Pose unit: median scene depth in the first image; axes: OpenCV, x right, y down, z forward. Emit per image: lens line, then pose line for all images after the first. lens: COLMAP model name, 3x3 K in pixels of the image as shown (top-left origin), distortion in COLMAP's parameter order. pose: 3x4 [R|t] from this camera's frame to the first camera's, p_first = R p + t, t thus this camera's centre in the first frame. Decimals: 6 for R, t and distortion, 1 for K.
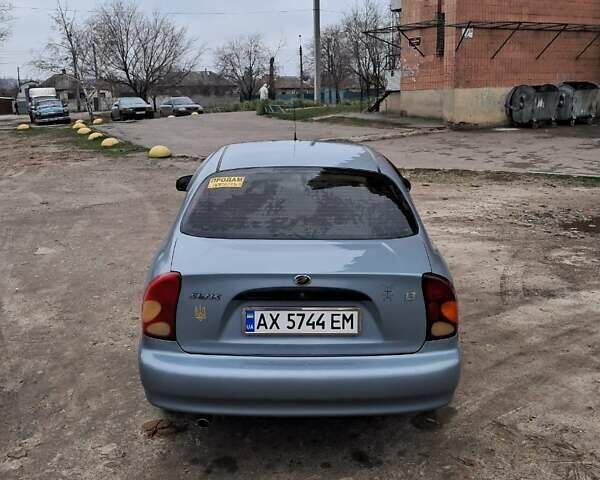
lens RADIAL K [[609.6, 0, 280.9], [0, 609.6, 237.9], [0, 0, 1]] dist [0.172108, -0.373362]
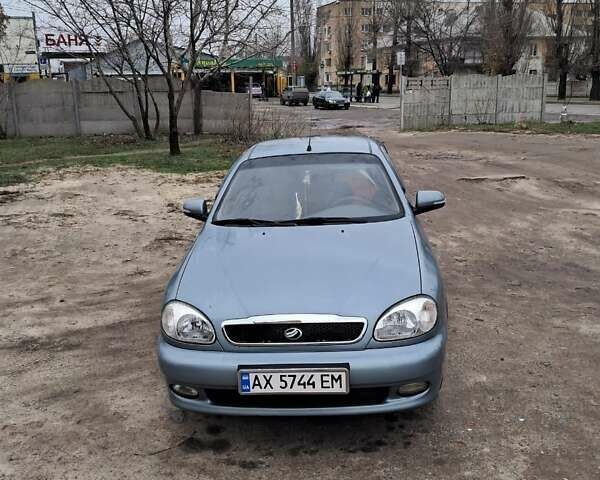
lens RADIAL K [[609.6, 0, 280.9], [0, 609.6, 237.9], [0, 0, 1]] dist [0.172108, -0.373362]
pose [[-0.993989, 0.043410, 0.100508, -0.018140], [0.083977, 0.891315, 0.445540, -0.475769], [-0.070244, 0.451302, -0.889602, 2.022195]]
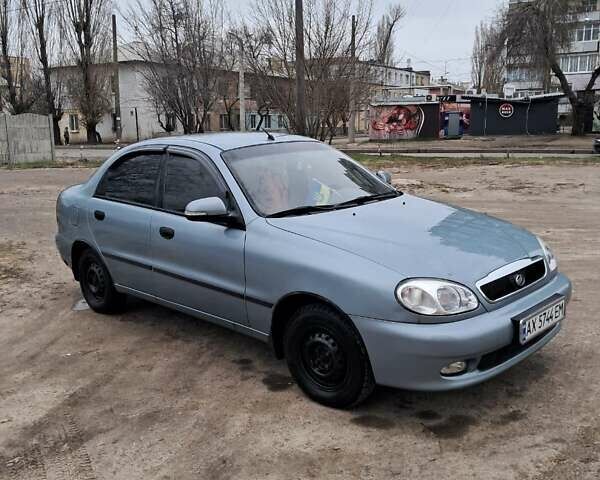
lens RADIAL K [[609.6, 0, 280.9], [0, 609.6, 237.9], [0, 0, 1]] dist [0.172108, -0.373362]
pose [[-0.712442, 0.183120, -0.677417, 0.697197], [-0.107891, 0.925289, 0.363594, -0.362783], [0.693387, 0.332127, -0.639458, 1.732990]]
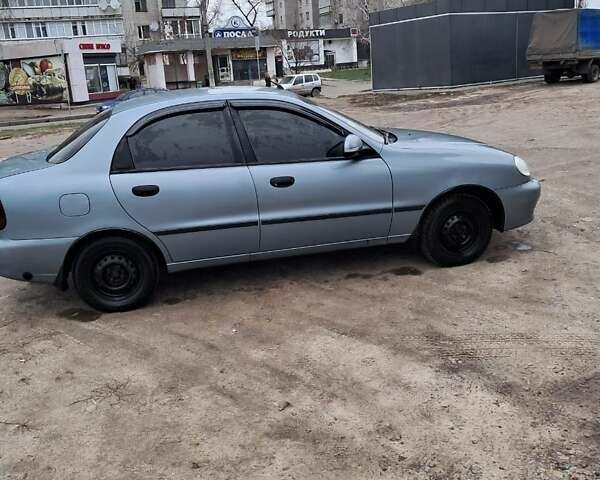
lens RADIAL K [[609.6, 0, 280.9], [0, 609.6, 237.9], [0, 0, 1]] dist [0.172108, -0.373362]
pose [[0.195158, 0.282001, -0.939356, 1.101806], [-0.155706, 0.954533, 0.254208, -0.179659], [0.968333, 0.096653, 0.230194, 0.834599]]
